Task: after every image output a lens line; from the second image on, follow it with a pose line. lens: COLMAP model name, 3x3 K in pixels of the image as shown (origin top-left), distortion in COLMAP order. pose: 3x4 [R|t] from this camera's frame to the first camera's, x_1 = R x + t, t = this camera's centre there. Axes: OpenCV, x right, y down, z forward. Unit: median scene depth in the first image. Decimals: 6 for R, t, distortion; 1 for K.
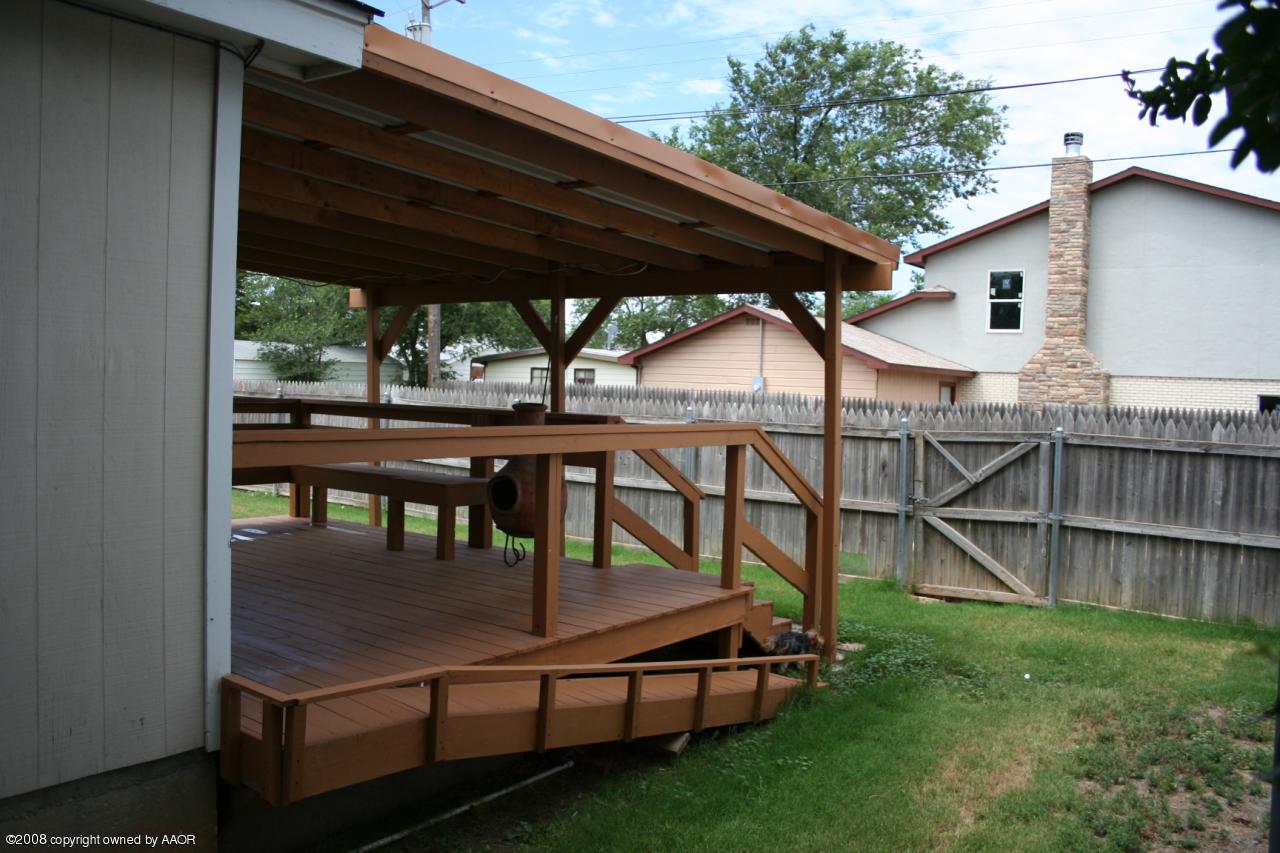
lens RADIAL K [[1044.6, 0, 640.0], [0, 1044.6, 426.5], [0, 0, 1]] dist [-0.151064, 0.127404]
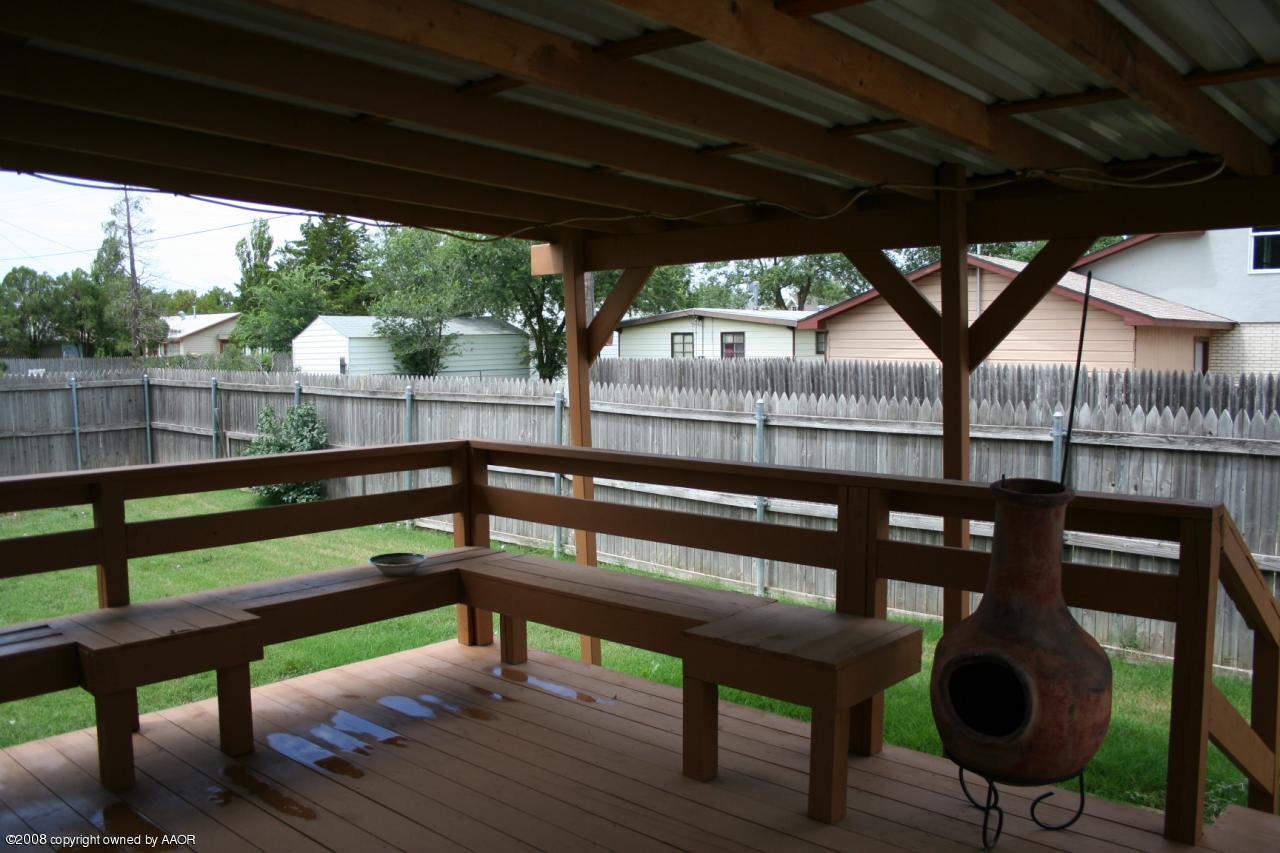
lens RADIAL K [[1044.6, 0, 640.0], [0, 1044.6, 426.5], [0, 0, 1]] dist [-0.151064, 0.127404]
pose [[0.993880, -0.030922, -0.106053, -0.042390], [0.035223, 0.998621, 0.038927, -0.012995], [0.104703, -0.042424, 0.993598, 0.106983]]
